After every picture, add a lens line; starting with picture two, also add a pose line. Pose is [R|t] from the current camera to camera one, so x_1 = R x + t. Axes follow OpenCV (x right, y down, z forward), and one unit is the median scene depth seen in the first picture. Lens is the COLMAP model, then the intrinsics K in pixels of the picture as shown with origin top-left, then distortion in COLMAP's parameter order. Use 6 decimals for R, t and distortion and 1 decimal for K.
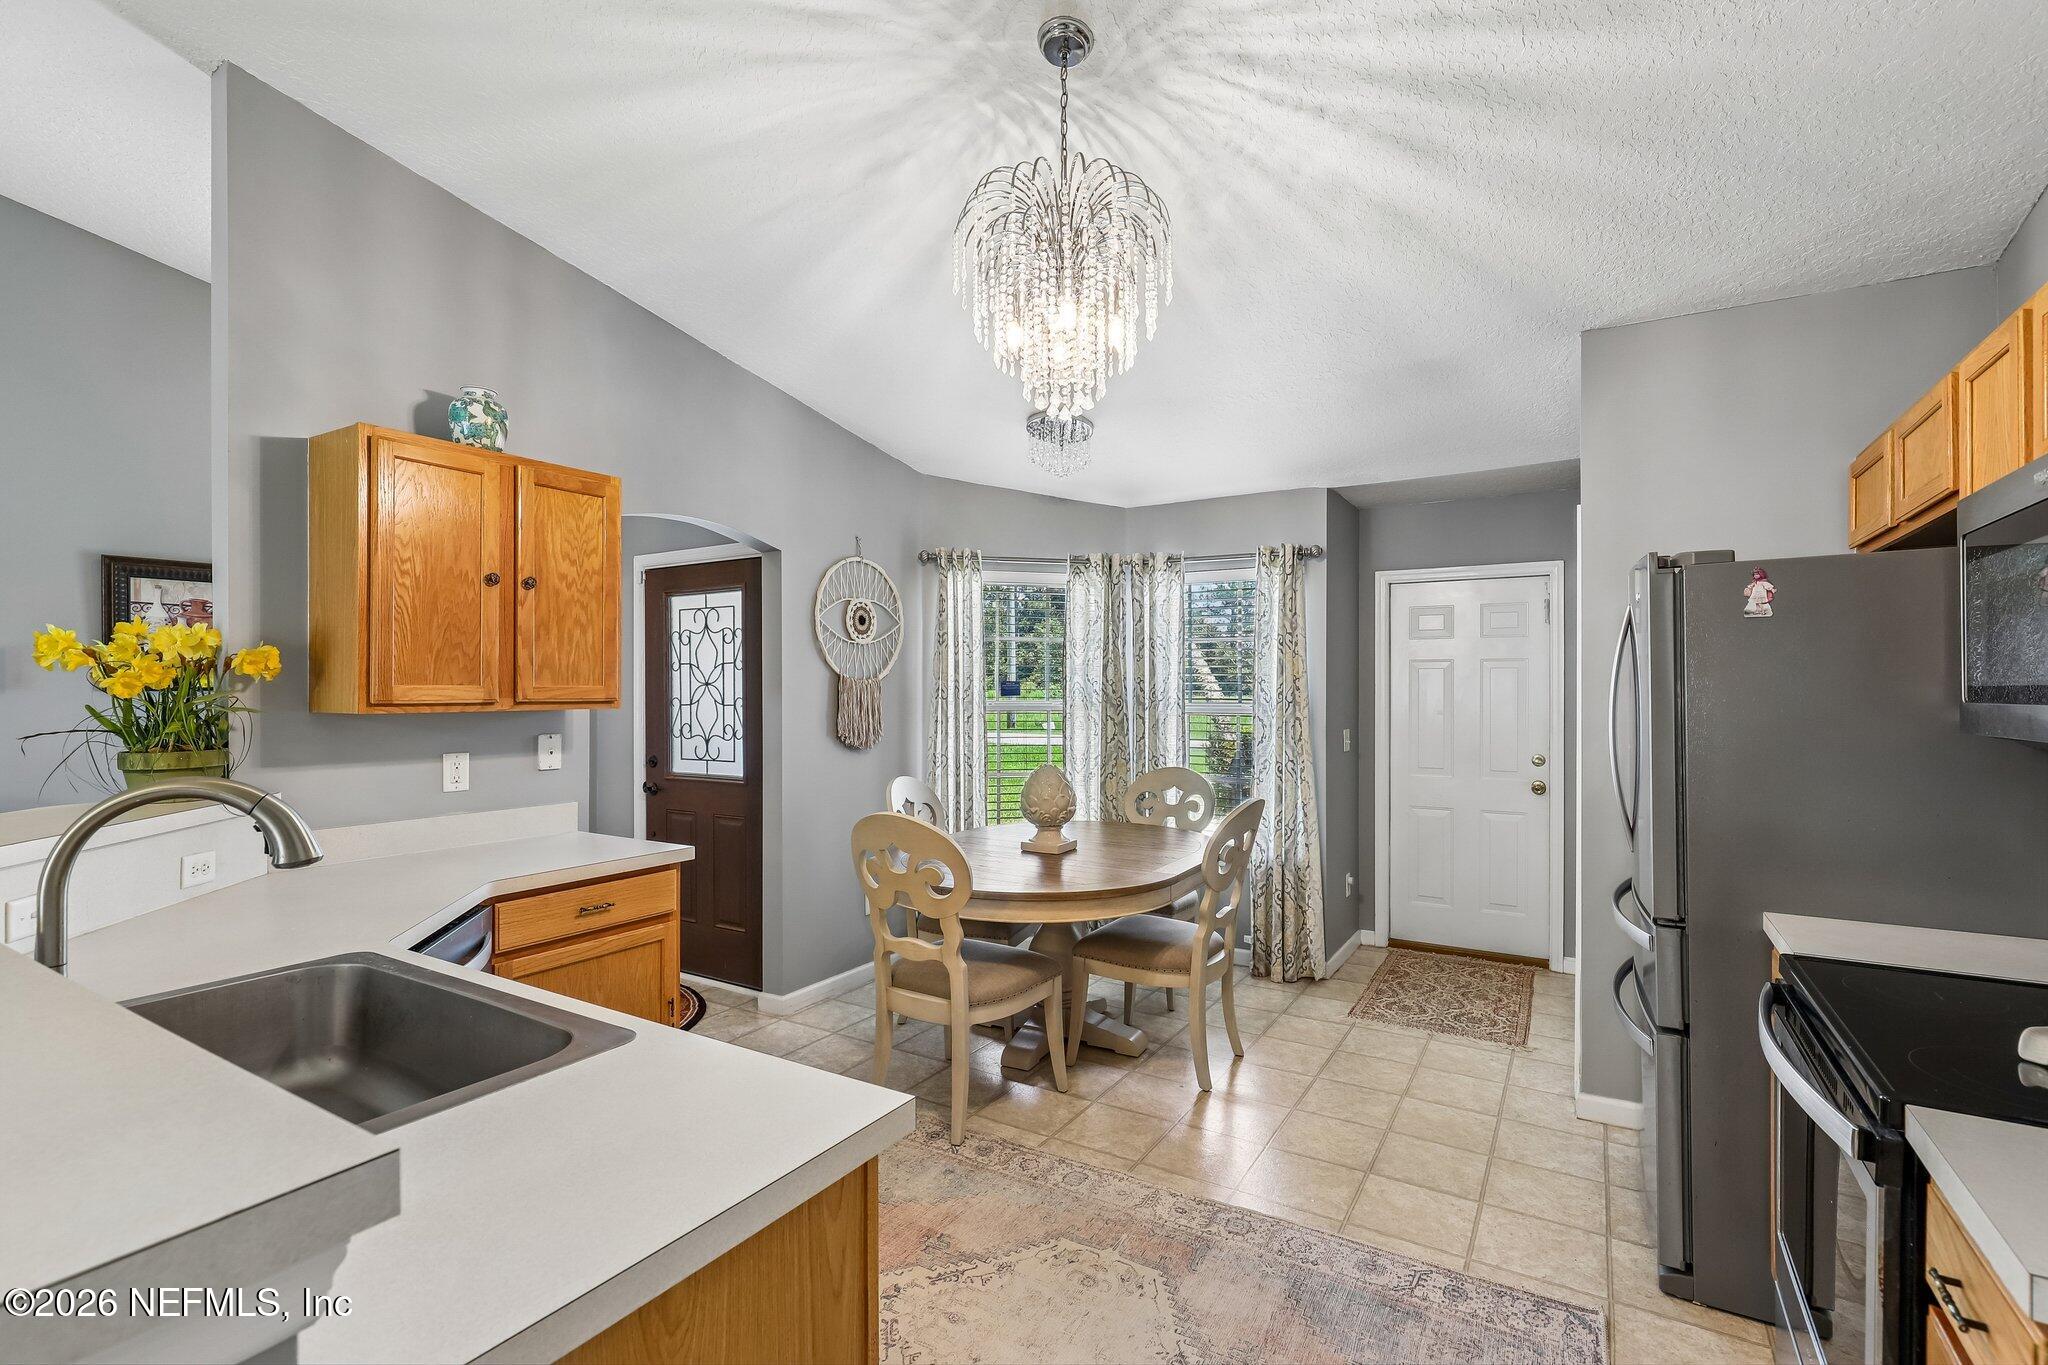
lens RADIAL K [[929.8, 0, 1030.7], [0, 929.8, 691.1], [0, 0, 1]] dist [-0.000480, -0.000021]
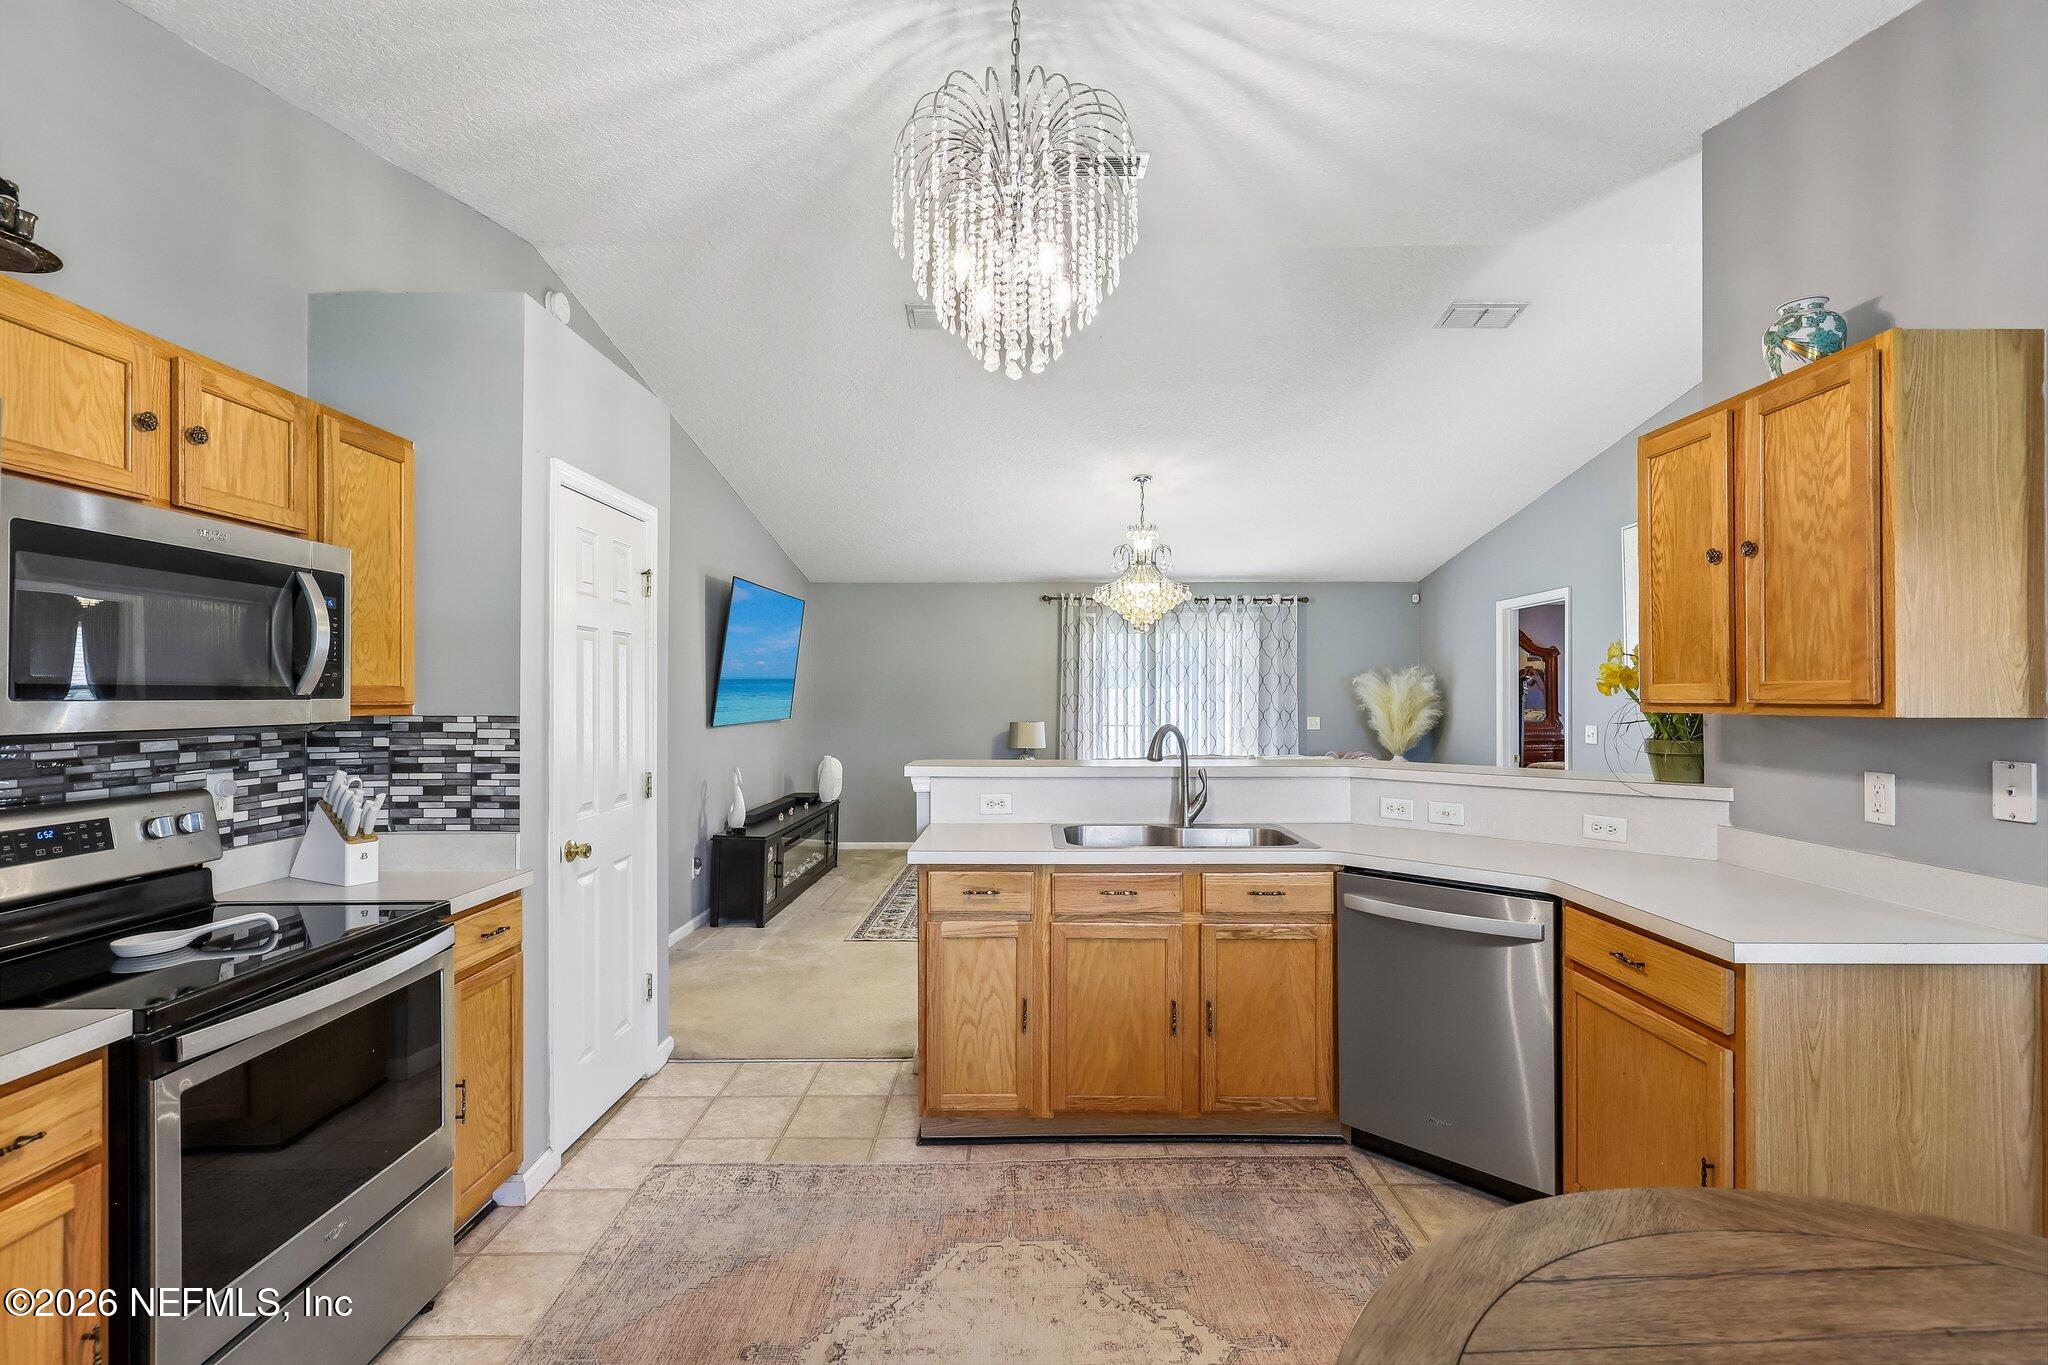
lens RADIAL K [[929.8, 0, 1030.7], [0, 929.8, 691.1], [0, 0, 1]] dist [-0.000480, -0.000021]
pose [[-0.855111, -0.000680, -0.518444, 0.345750], [0.002109, 0.999986, -0.004790, 0.003552], [0.518441, -0.005189, -0.855098, 1.264465]]
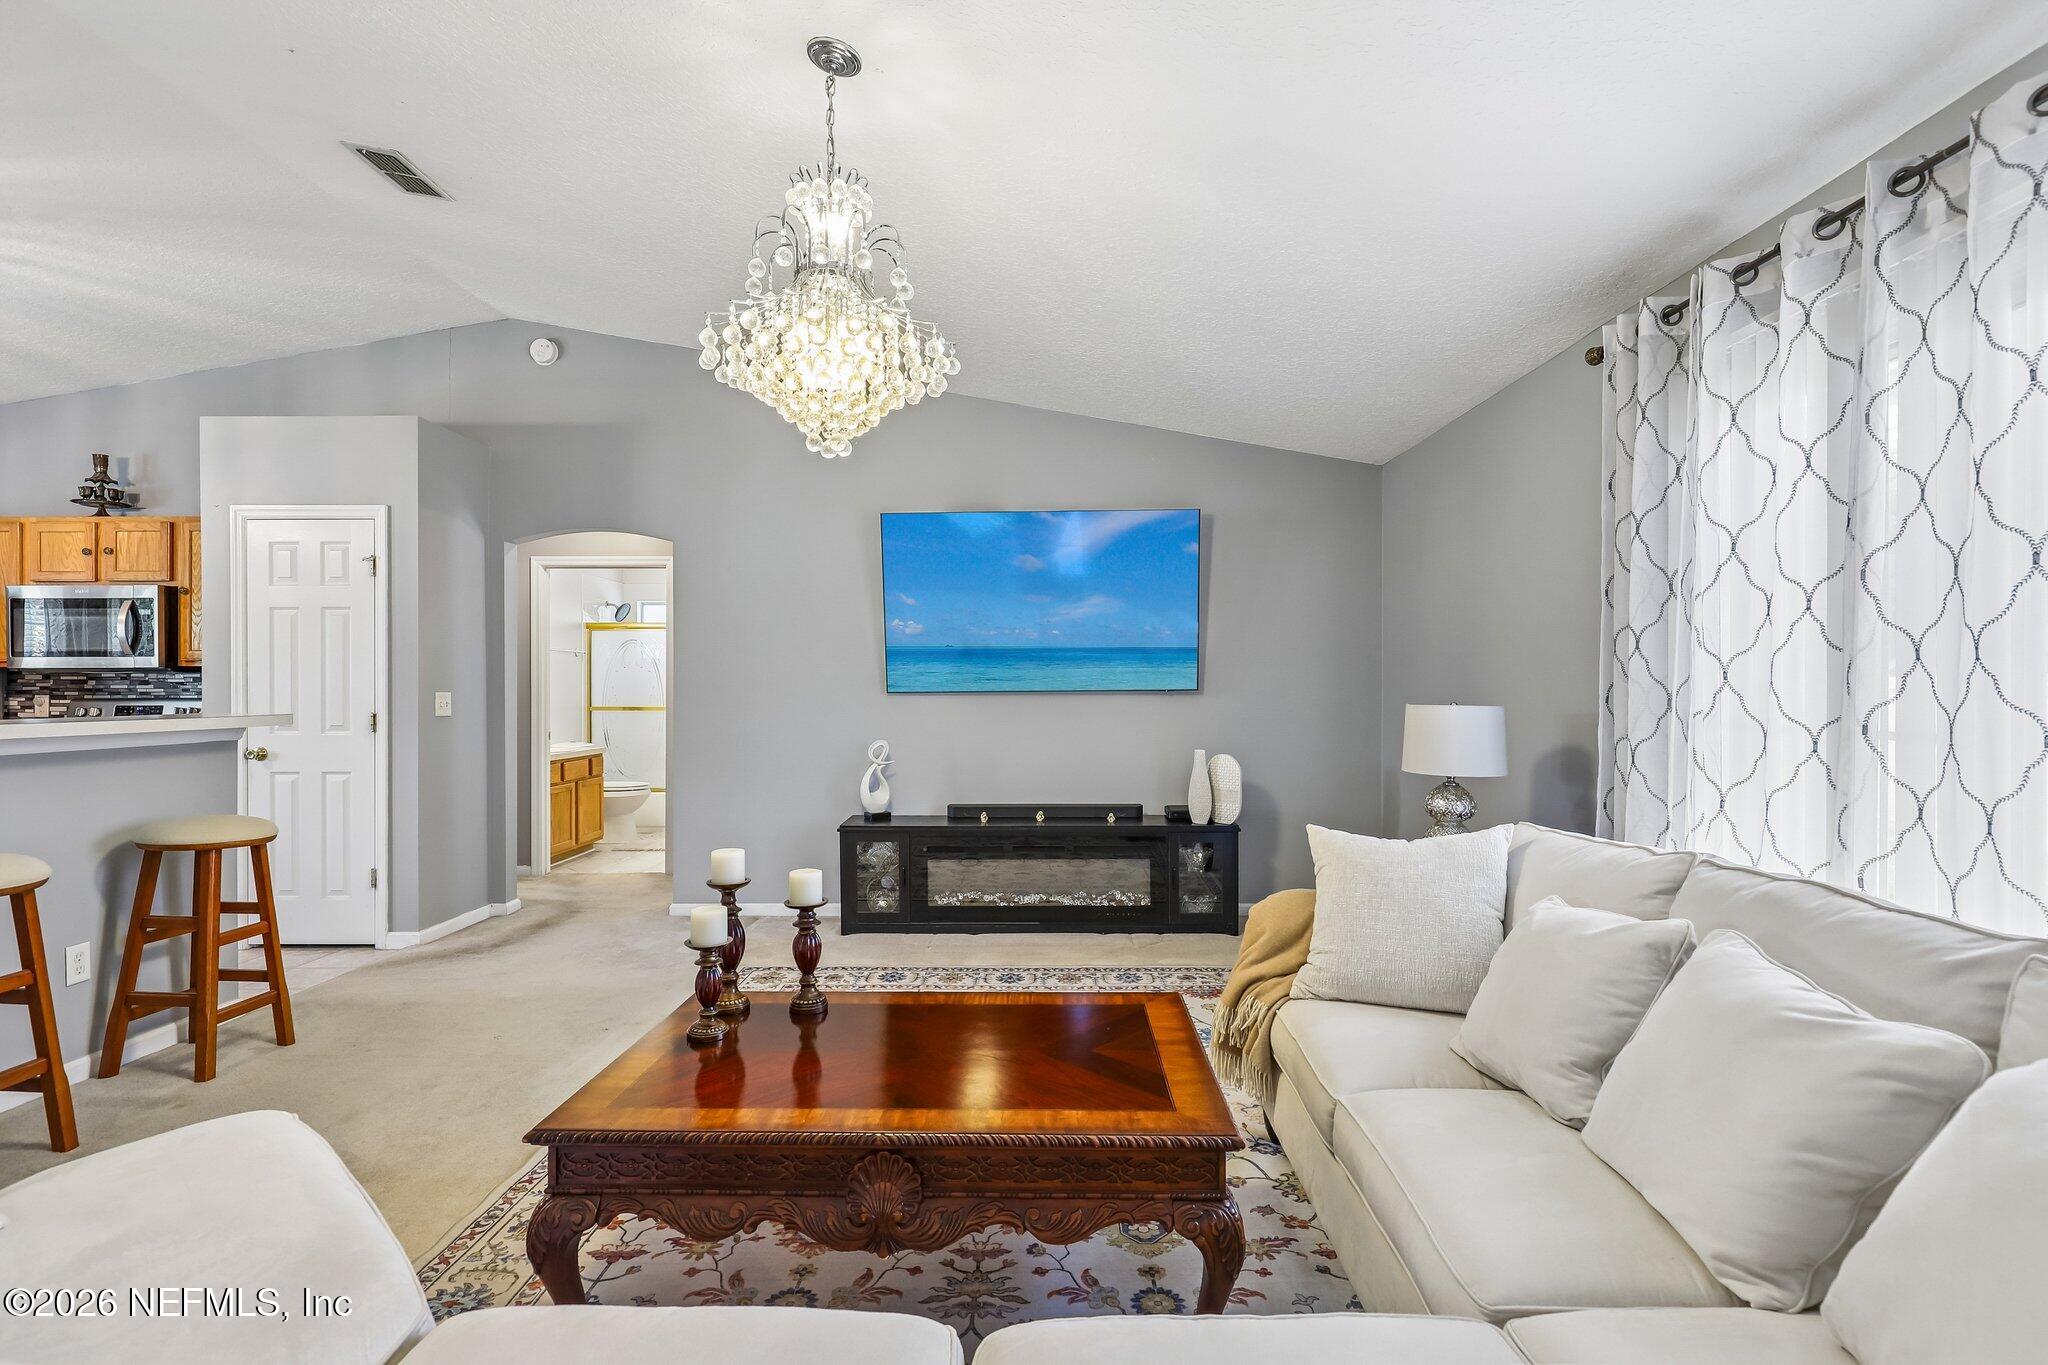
lens RADIAL K [[953.0, 0, 1035.3], [0, 953.0, 692.4], [0, 0, 1]] dist [-0.002414, -0.000264]
pose [[-0.520909, -0.001755, 0.853610, -1.699157], [0.000368, 0.999997, 0.002280, 0.062966], [-0.853612, 0.001502, -0.520907, -0.079072]]
